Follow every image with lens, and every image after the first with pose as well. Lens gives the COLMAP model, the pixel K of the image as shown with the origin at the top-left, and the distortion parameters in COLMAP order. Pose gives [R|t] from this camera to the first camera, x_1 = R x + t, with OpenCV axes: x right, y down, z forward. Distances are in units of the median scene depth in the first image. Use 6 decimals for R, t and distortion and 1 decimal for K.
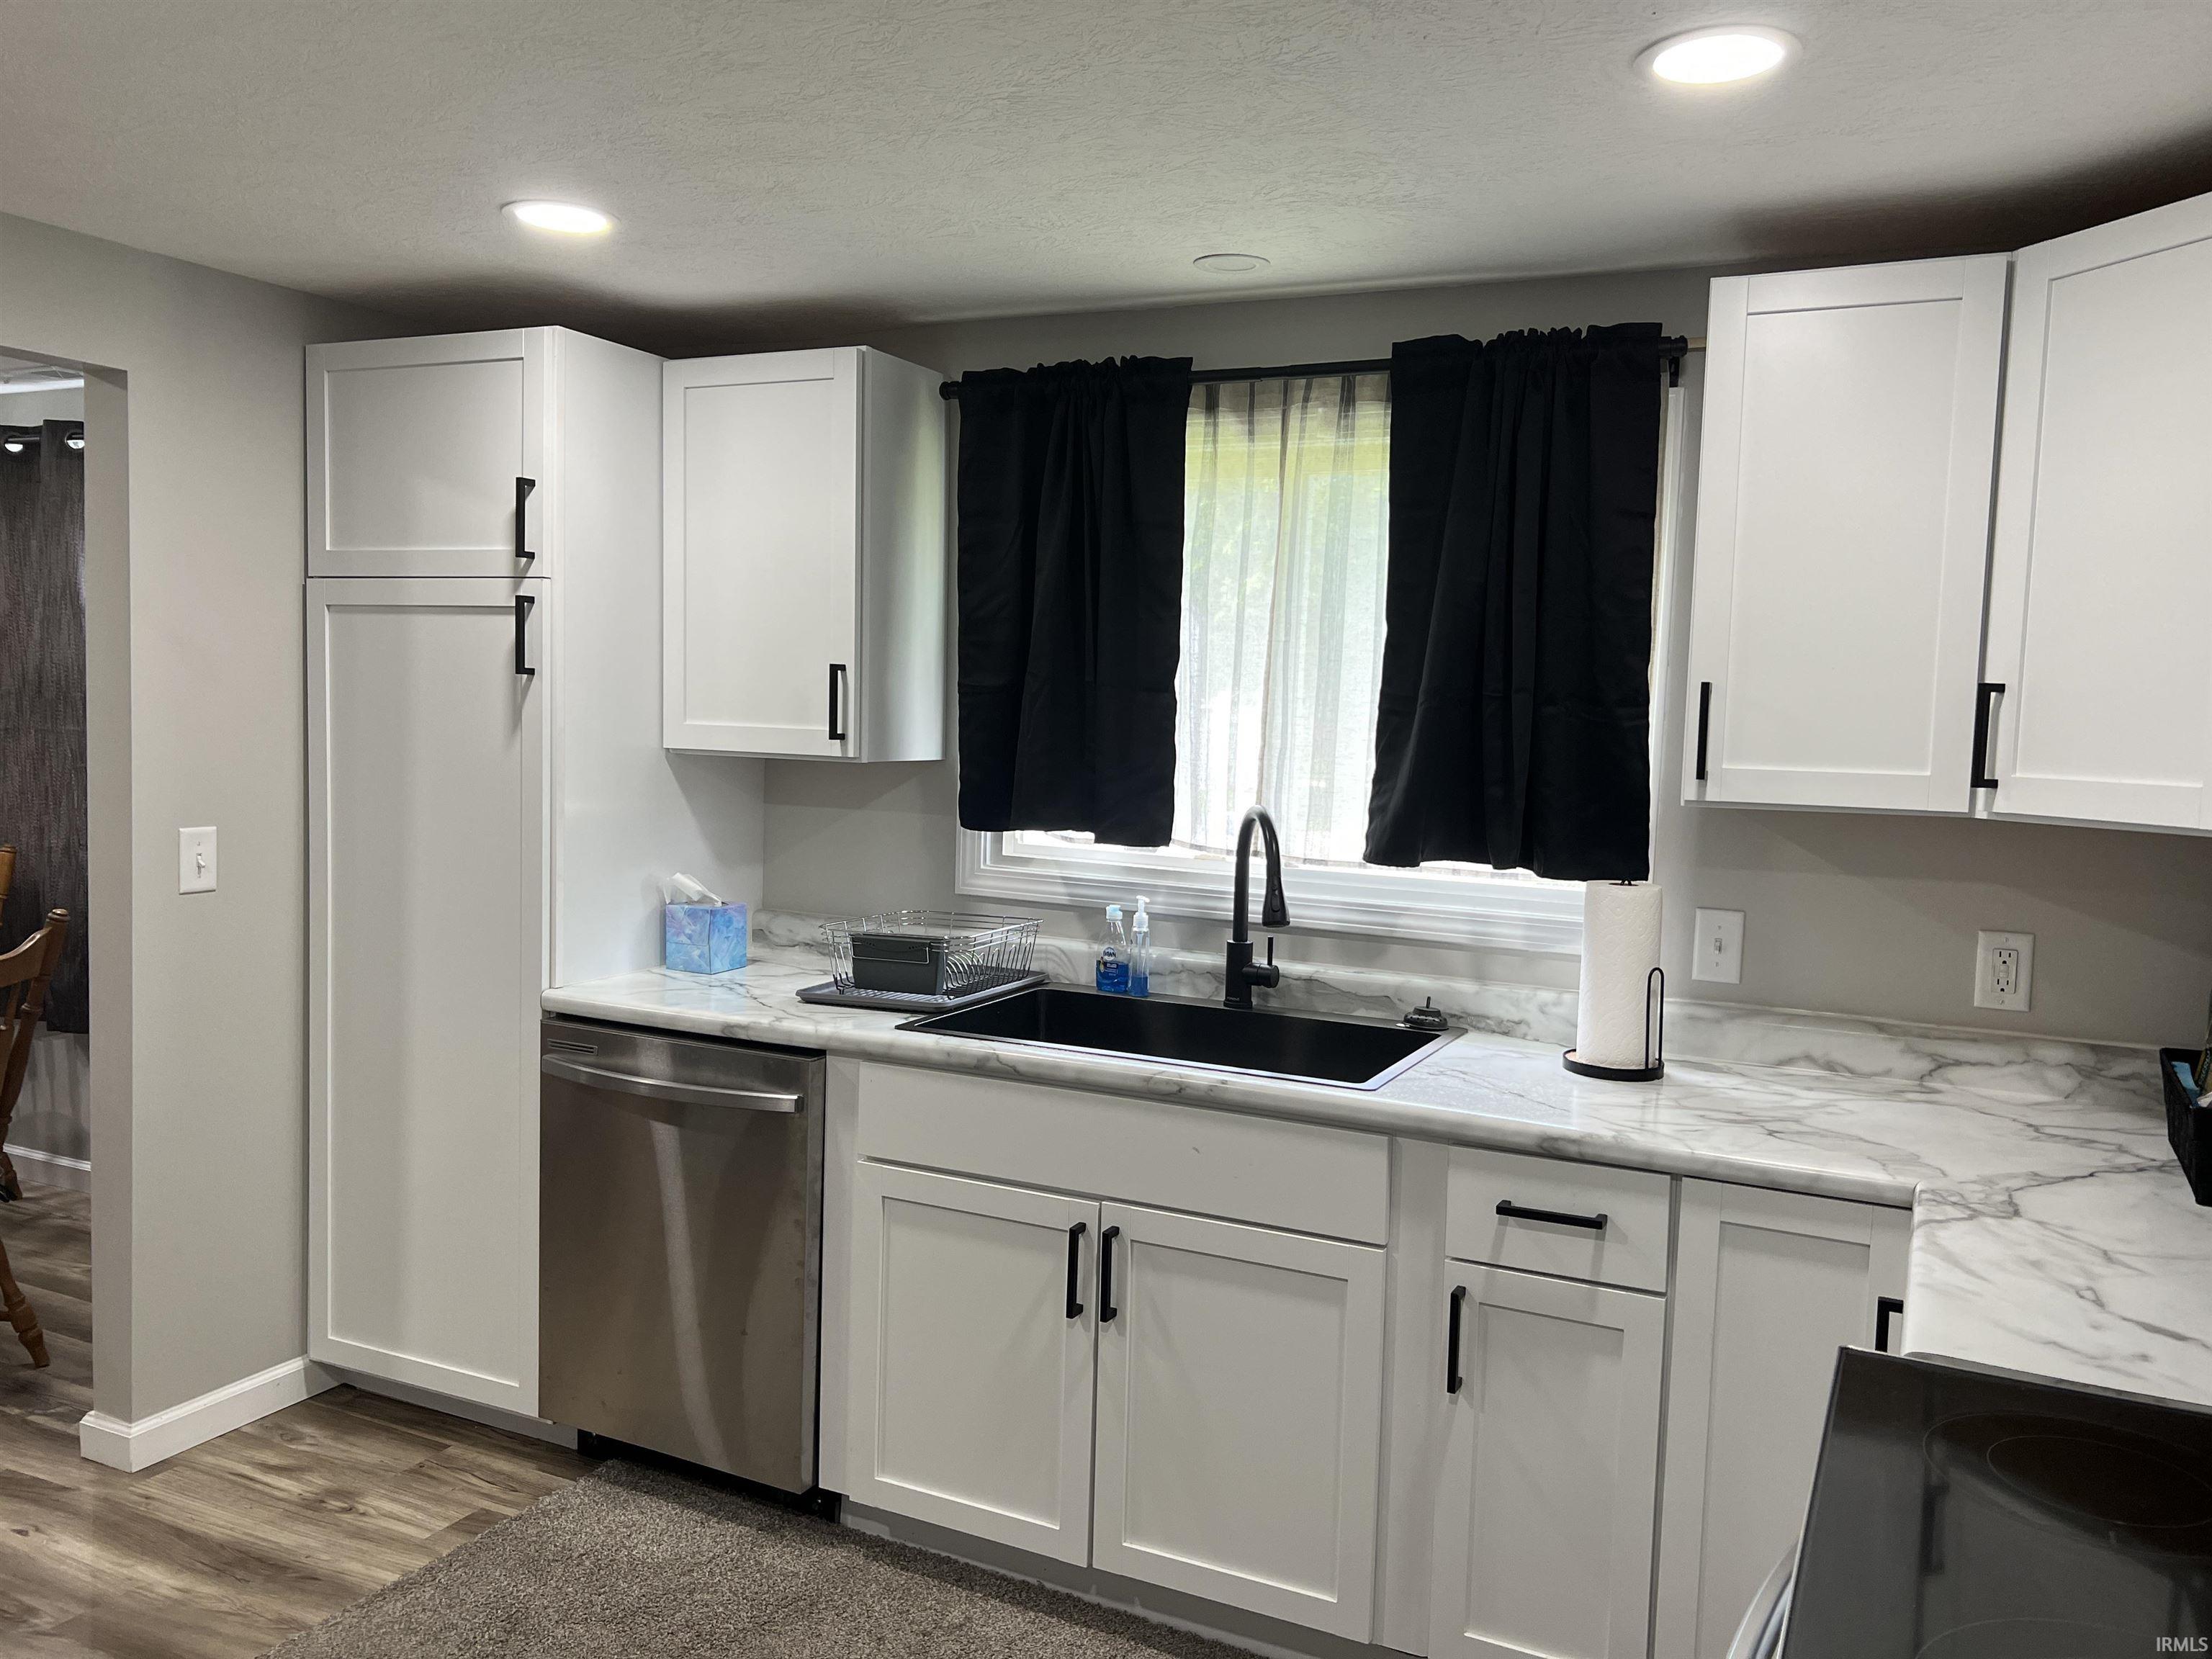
lens RADIAL K [[1658.6, 0, 1096.0], [0, 1658.6, 836.8], [0, 0, 1]] dist [0.034336, -0.039422]
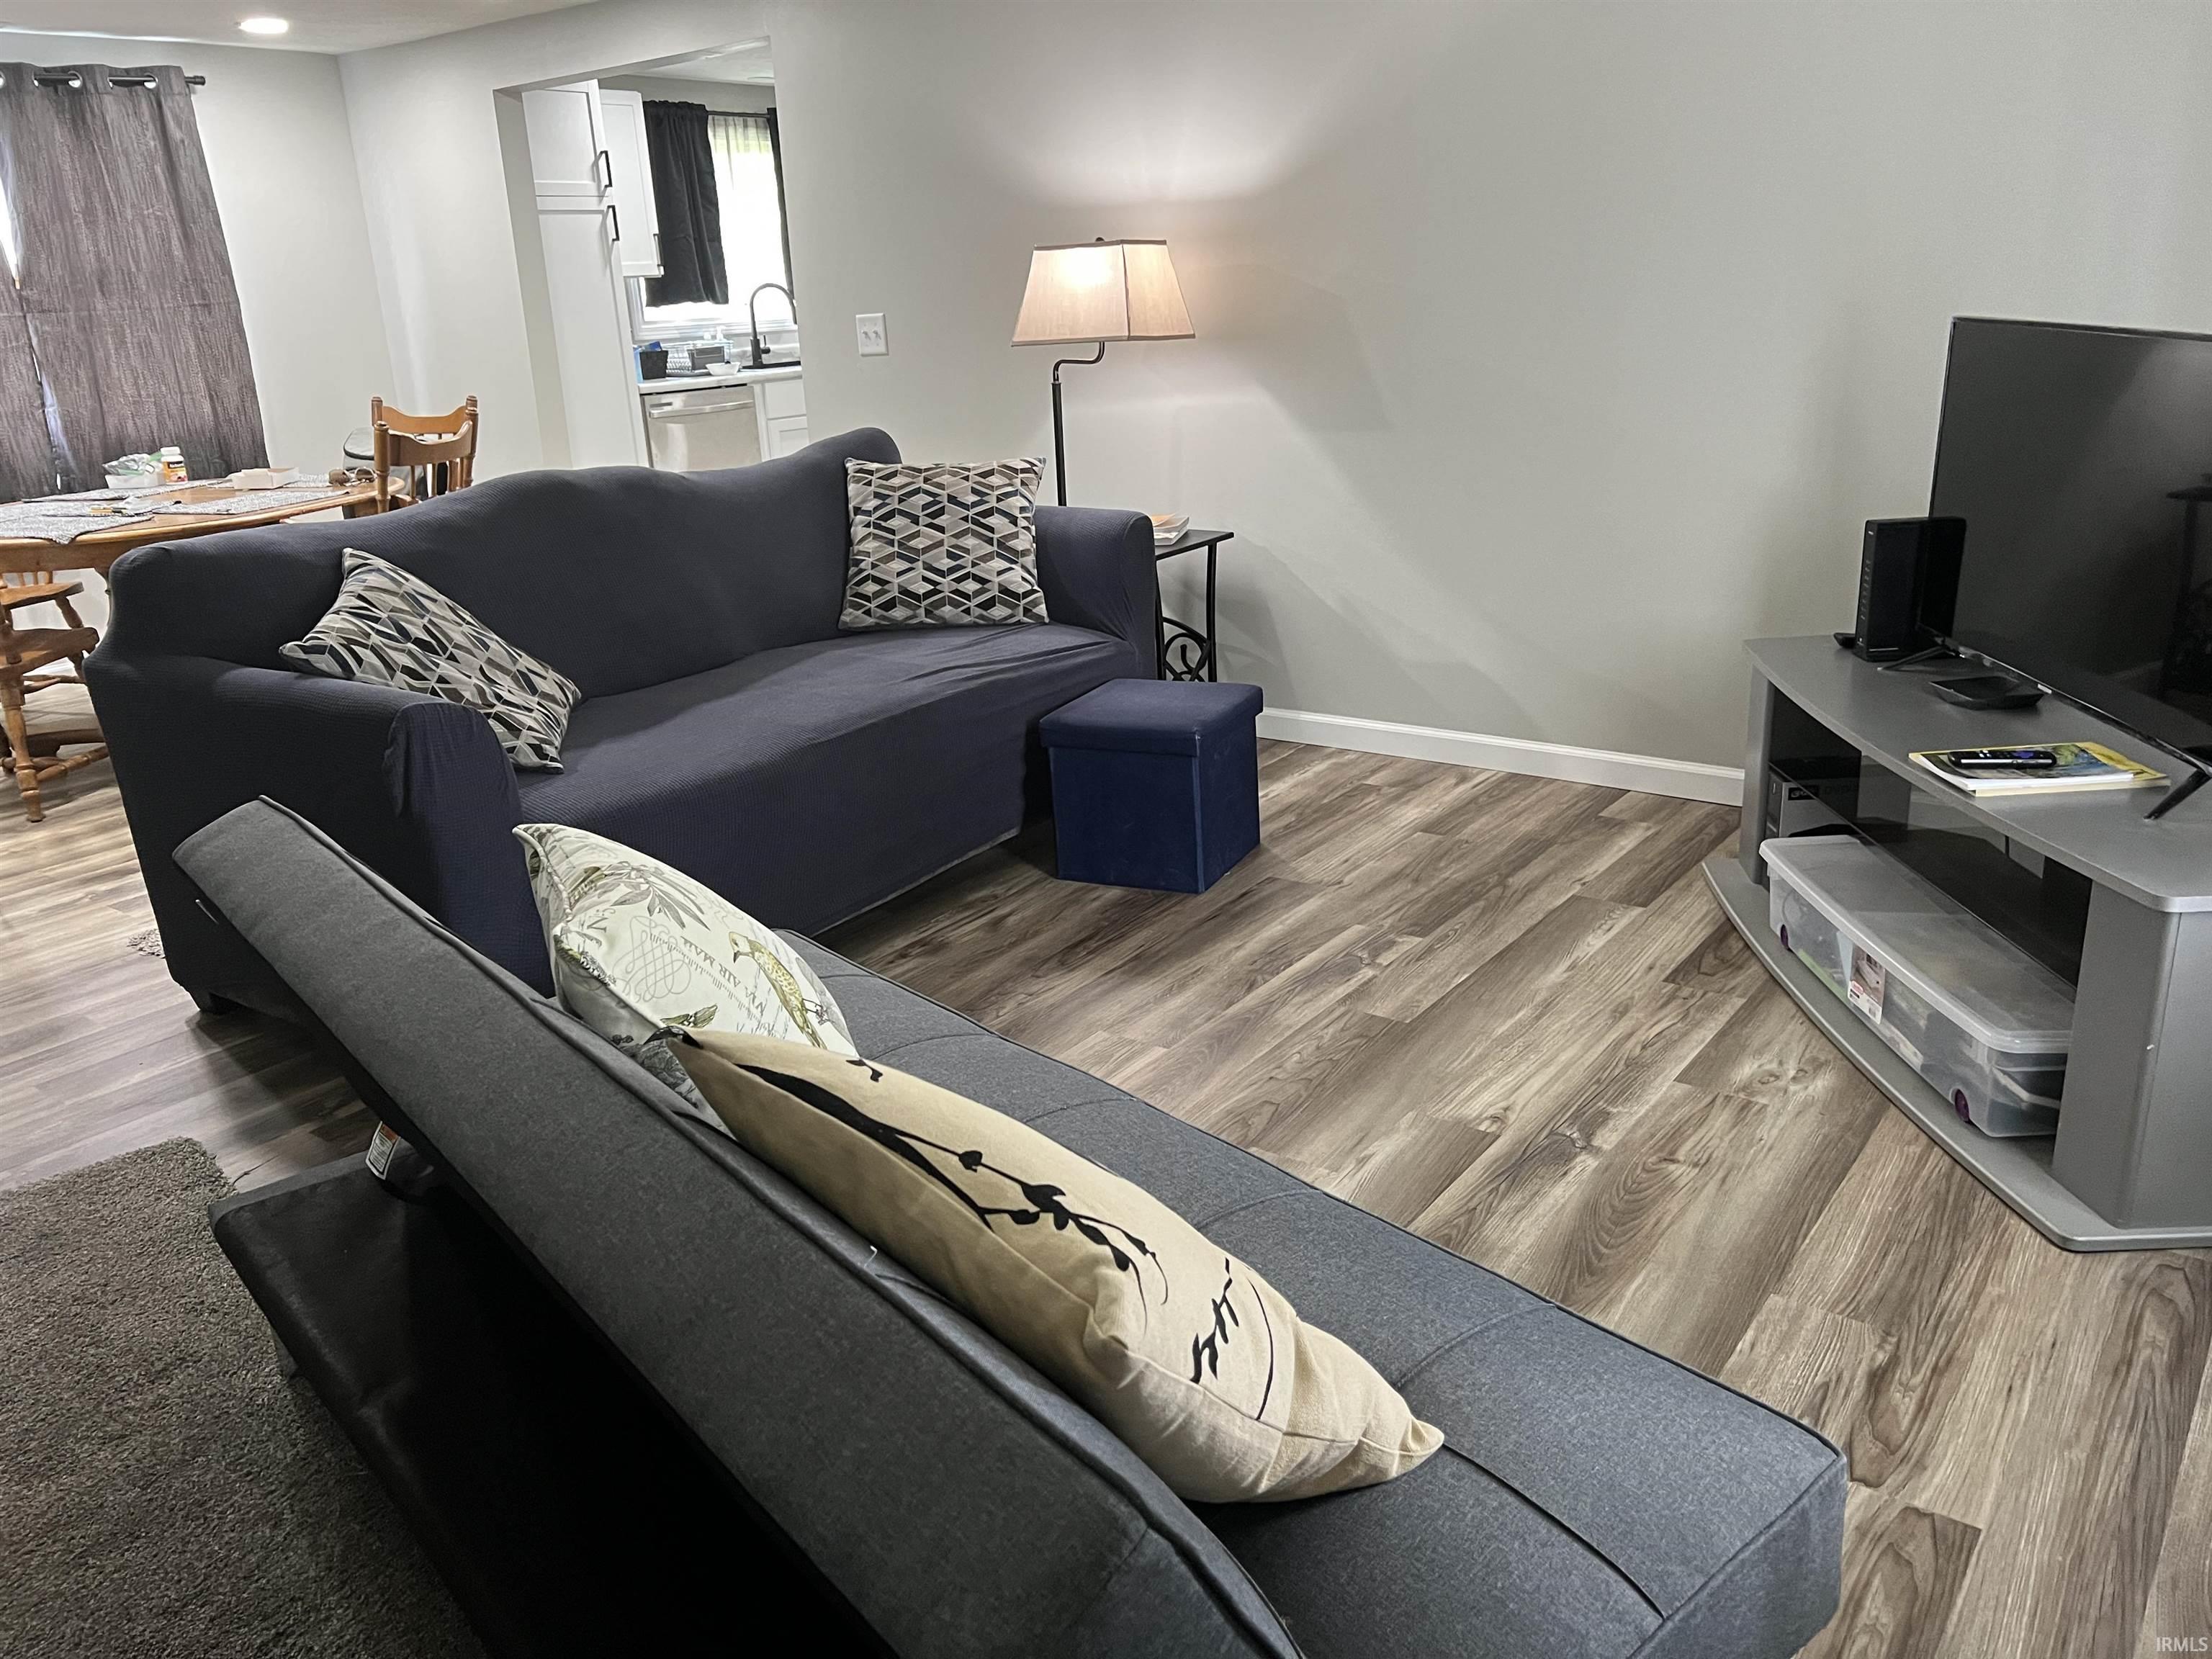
lens RADIAL K [[1689.0, 0, 1135.4], [0, 1689.0, 831.9], [0, 0, 1]] dist [0.000593, -0.002830]
pose [[0.167440, -0.349692, 0.921780, -2.926711], [0.129263, 0.934696, 0.331112, -0.018903], [-0.977371, 0.063710, 0.201708, -0.112743]]
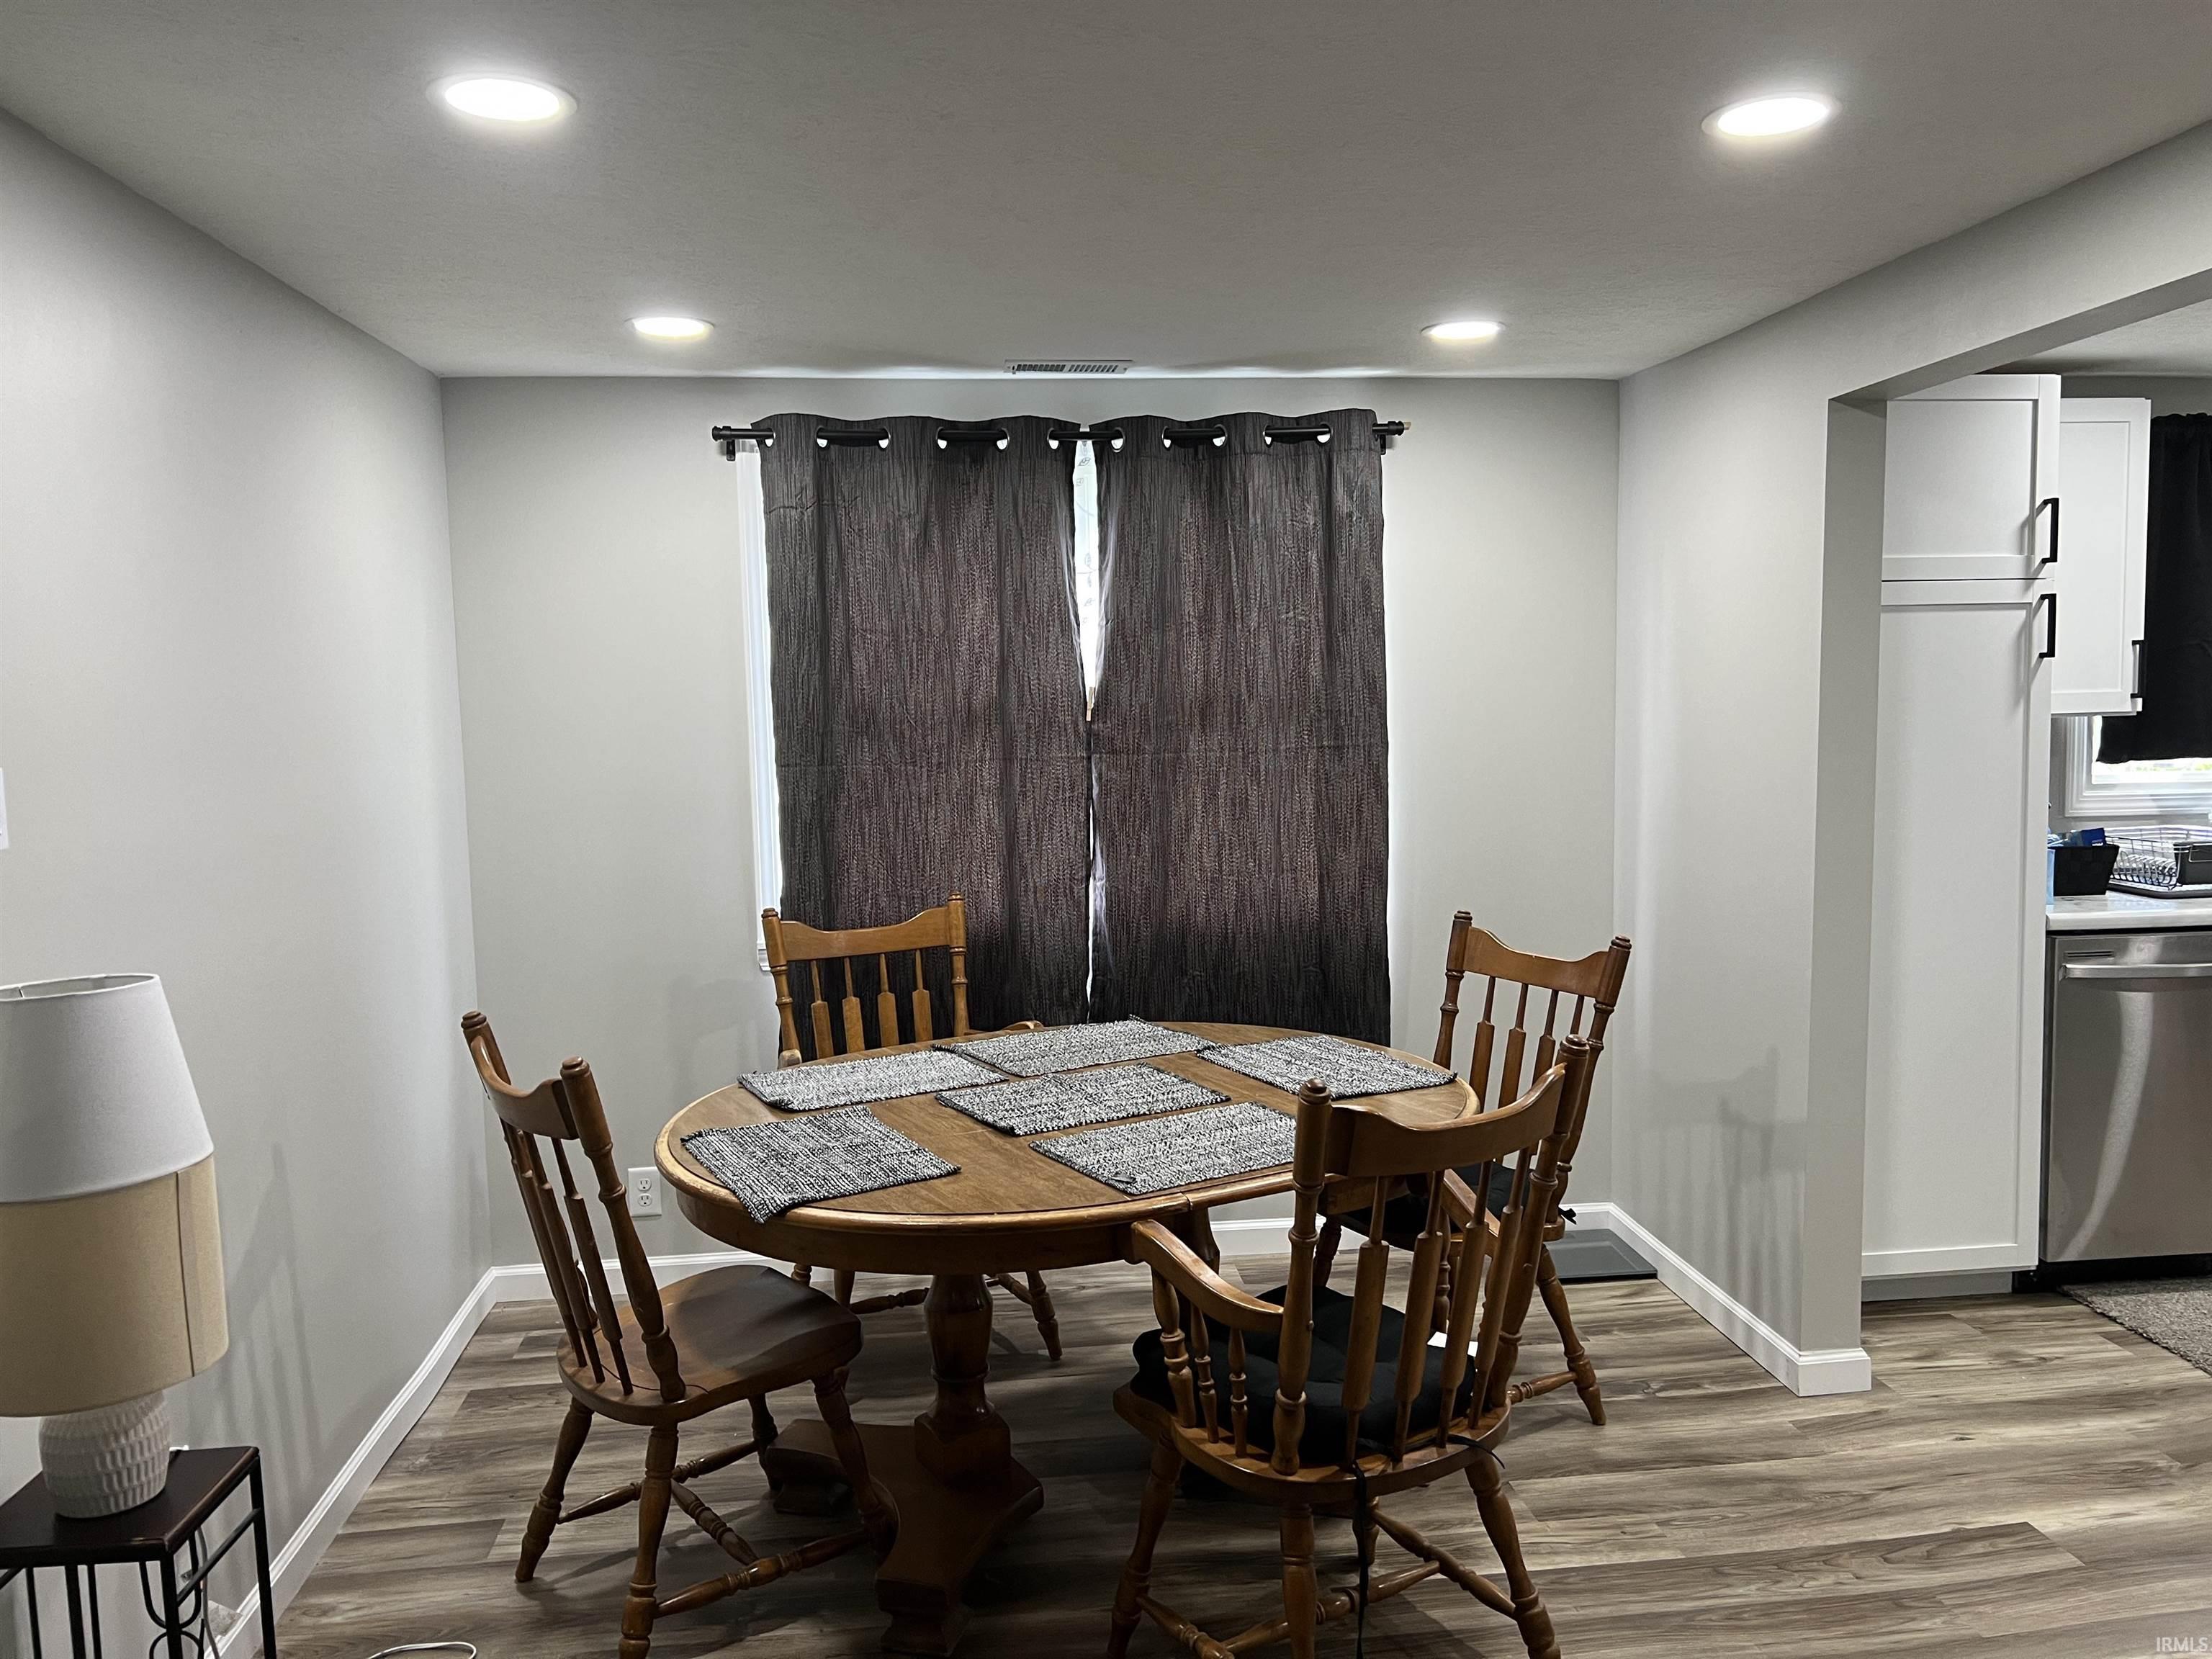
lens RADIAL K [[1658.6, 0, 1096.0], [0, 1658.6, 836.8], [0, 0, 1]] dist [0.034336, -0.039422]
pose [[0.840426, -0.096256, 0.533310, -1.786297], [0.091814, 0.995163, 0.034928, -0.082492], [-0.534092, 0.019611, 0.845199, 0.376488]]
